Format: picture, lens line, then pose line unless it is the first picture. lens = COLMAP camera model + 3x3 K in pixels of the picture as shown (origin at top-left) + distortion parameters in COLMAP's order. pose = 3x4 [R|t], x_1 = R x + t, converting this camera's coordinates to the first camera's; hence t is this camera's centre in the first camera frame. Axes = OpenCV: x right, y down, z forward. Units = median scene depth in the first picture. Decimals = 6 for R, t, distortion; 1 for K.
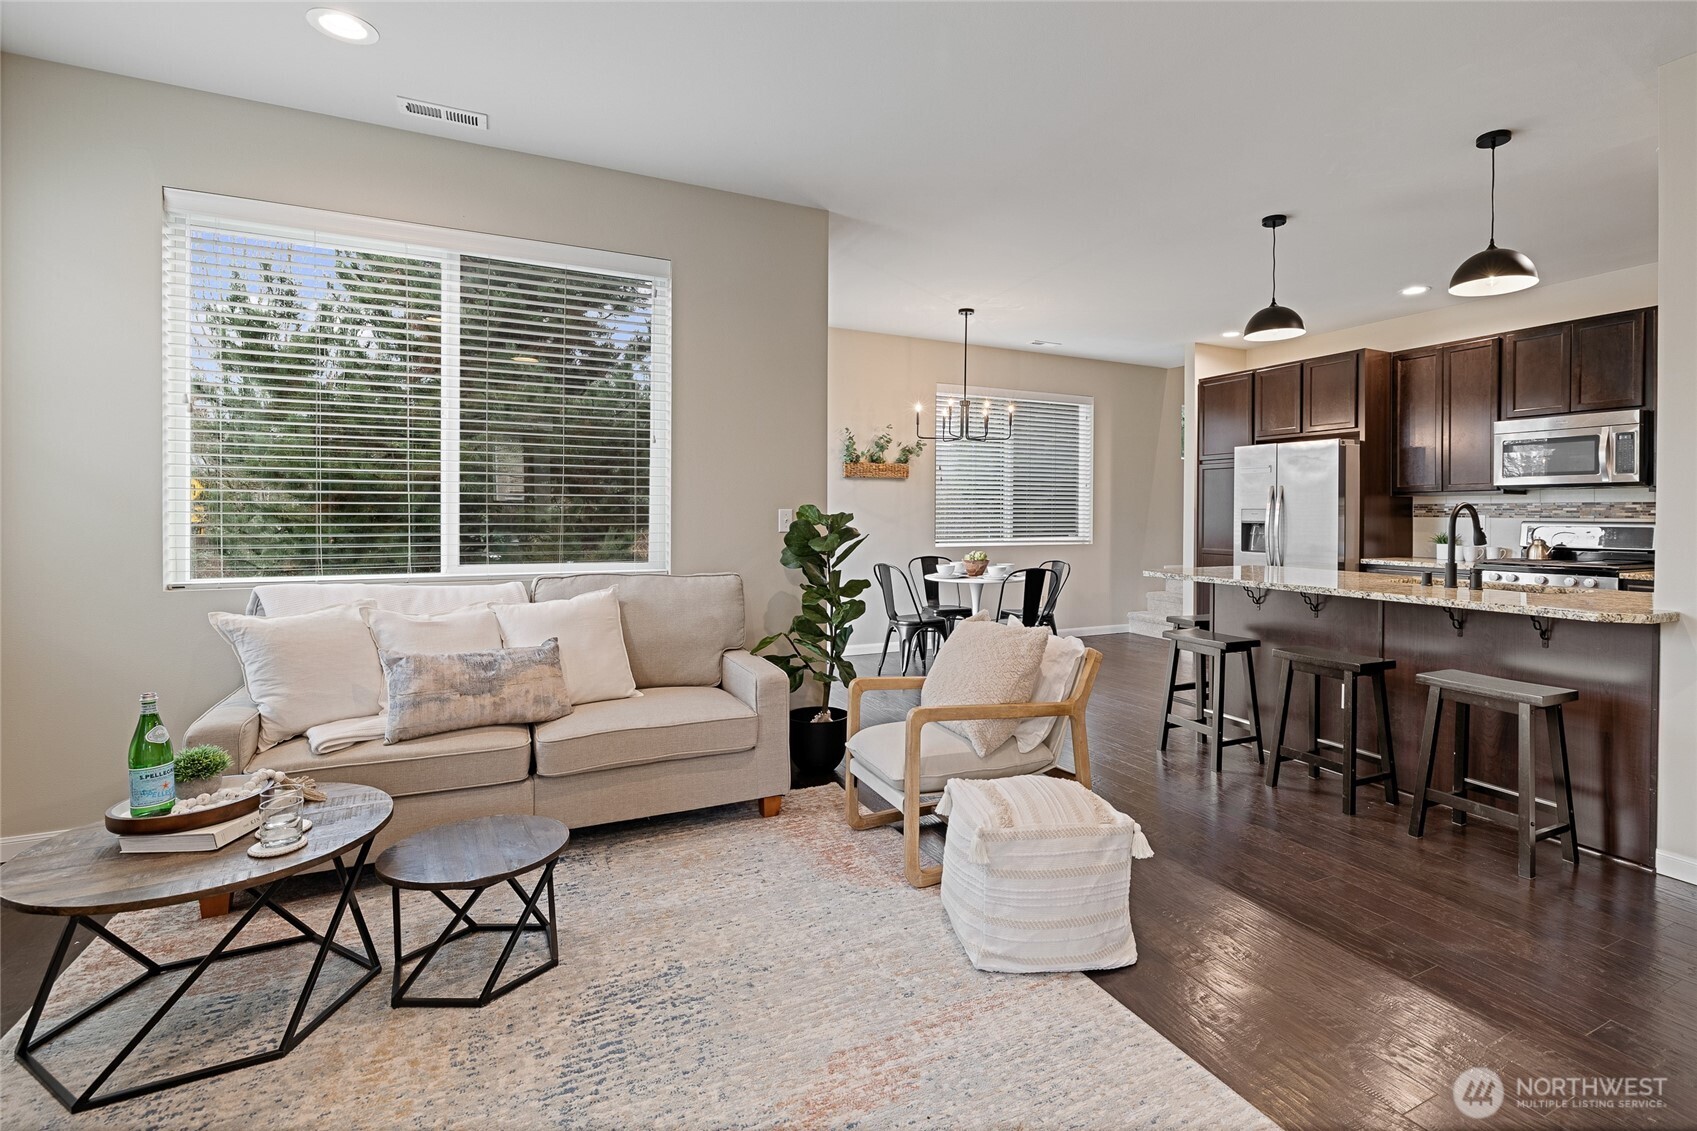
lens RADIAL K [[814.5, 0, 917.8], [0, 814.5, 520.5], [0, 0, 1]] dist [-0.005980, -0.000687]
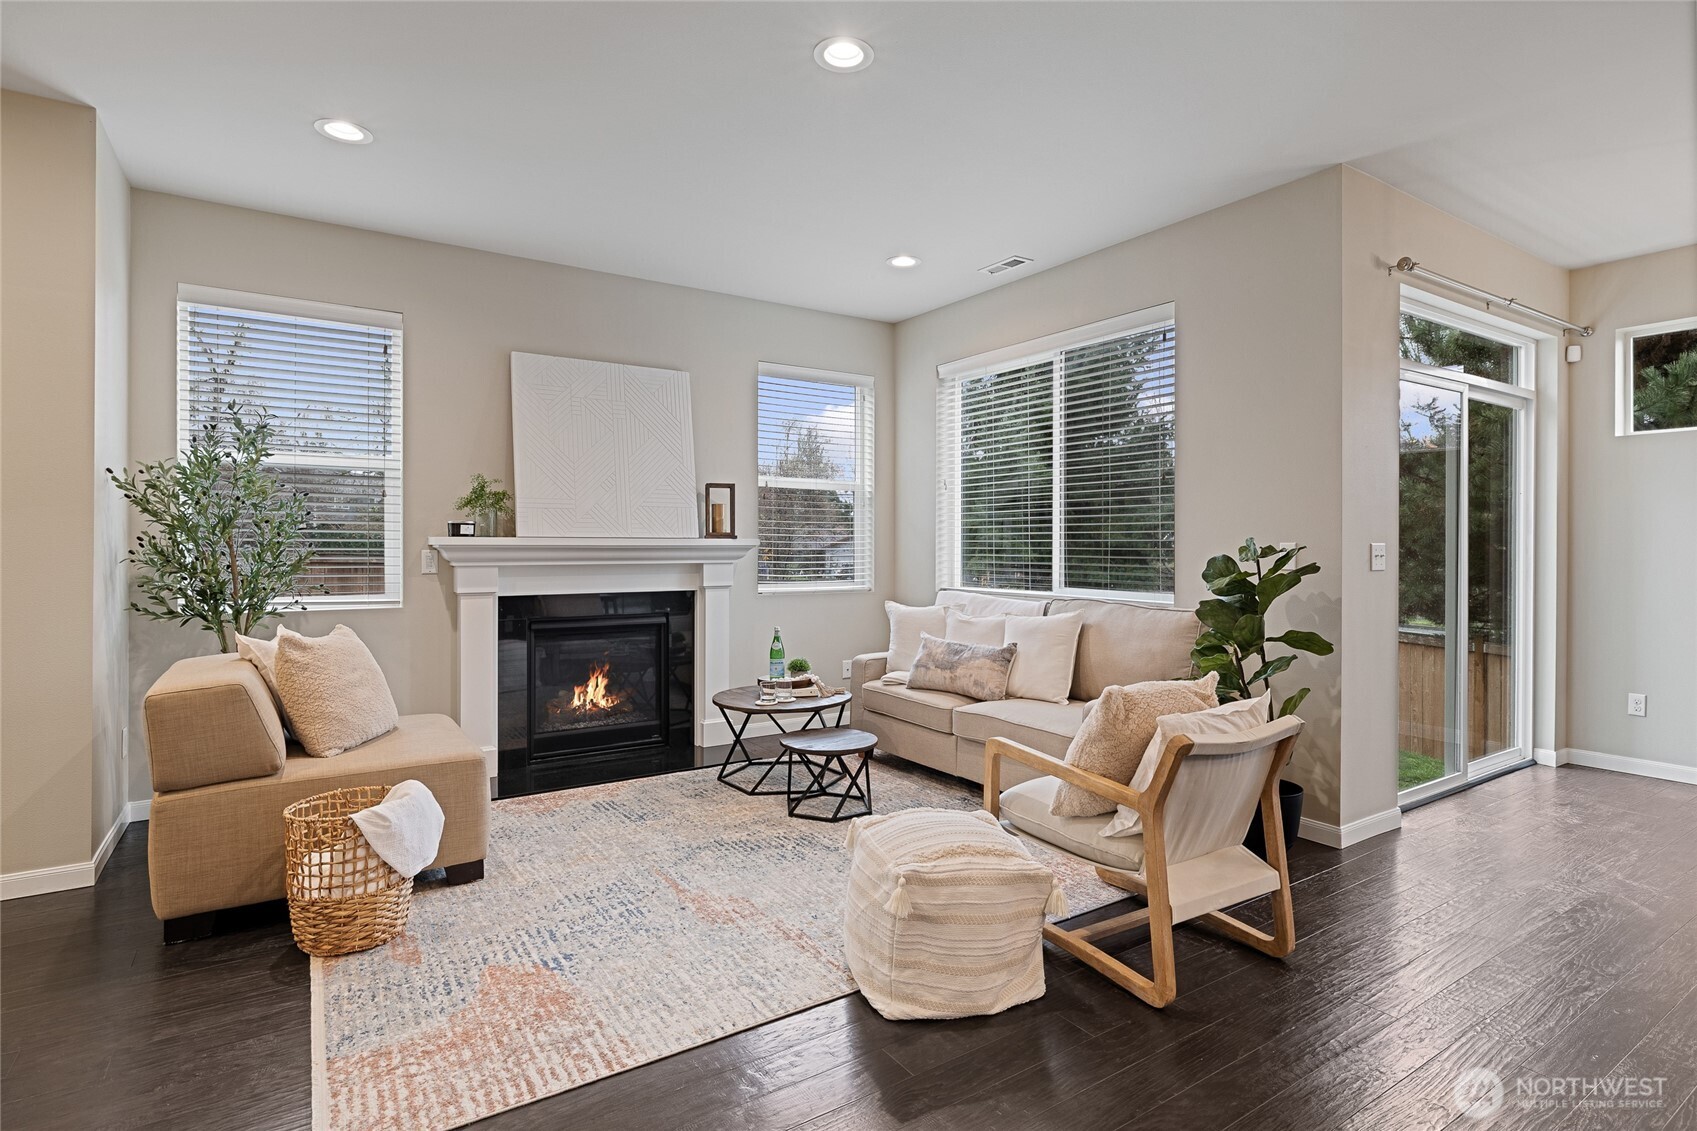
lens RADIAL K [[855.8, 0, 855.4], [0, 855.8, 557.1], [0, 0, 1]] dist [-0.005497, -0.000401]
pose [[0.089350, 0.009616, -0.995954, 0.998786], [-0.008418, 0.999925, 0.008899, -0.004041], [0.995965, 0.007589, 0.089424, 0.692594]]
